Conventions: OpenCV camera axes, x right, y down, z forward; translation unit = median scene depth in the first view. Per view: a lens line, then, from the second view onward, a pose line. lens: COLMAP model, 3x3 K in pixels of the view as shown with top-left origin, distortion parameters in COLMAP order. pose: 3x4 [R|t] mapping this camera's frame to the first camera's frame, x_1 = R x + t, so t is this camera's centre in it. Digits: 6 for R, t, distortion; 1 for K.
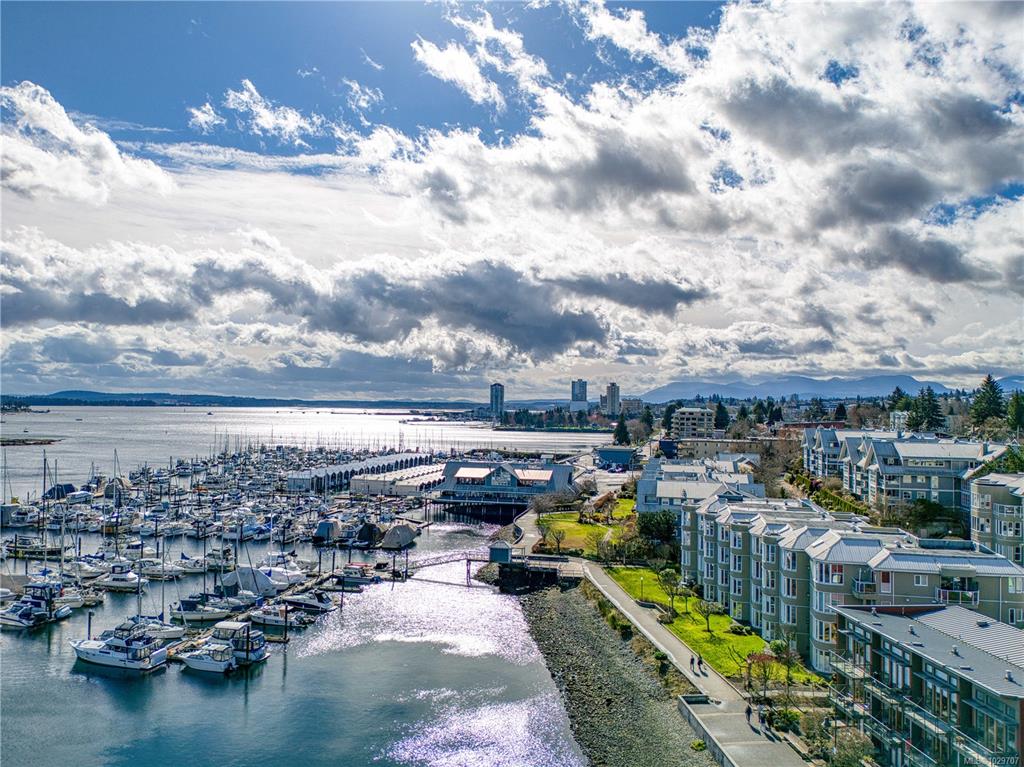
lens RADIAL K [[716.7, 0, 512.0], [0, 716.7, 383.5], [0, 0, 1]] dist [0.026520, -0.047049]
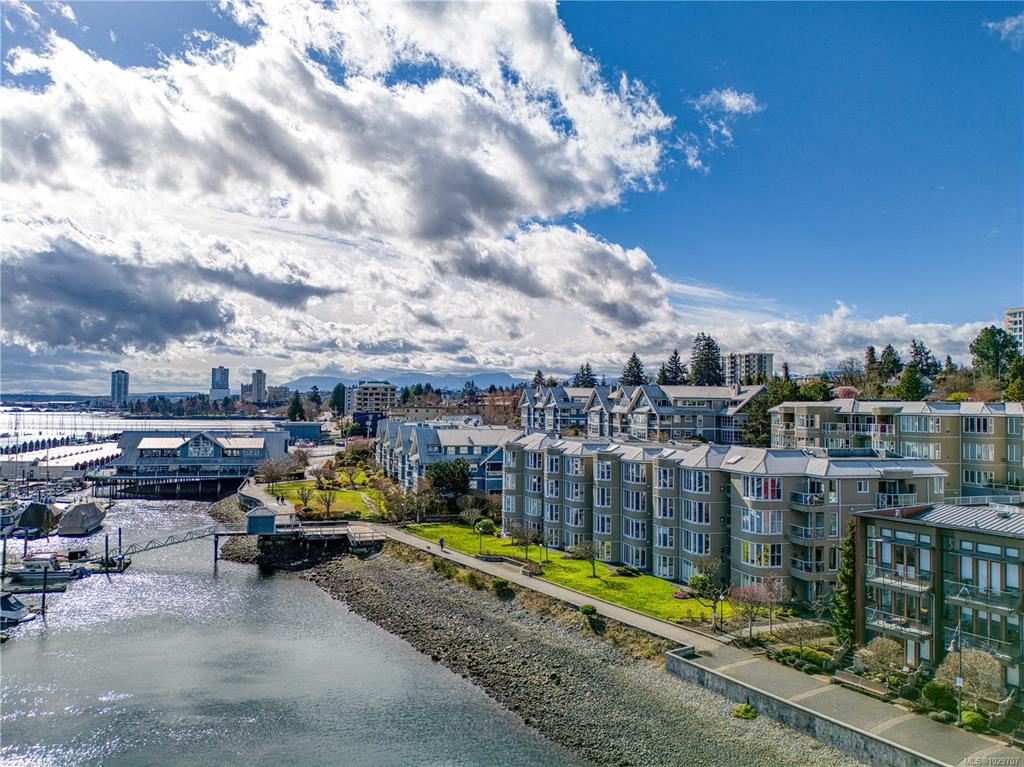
lens RADIAL K [[716.7, 0, 512.0], [0, 716.7, 383.5], [0, 0, 1]] dist [0.026520, -0.047049]
pose [[0.897249, 0.005819, 0.441486, -0.118640], [-0.017277, 0.999610, 0.021936, 0.066242], [-0.441187, -0.027309, 0.897000, 0.192984]]
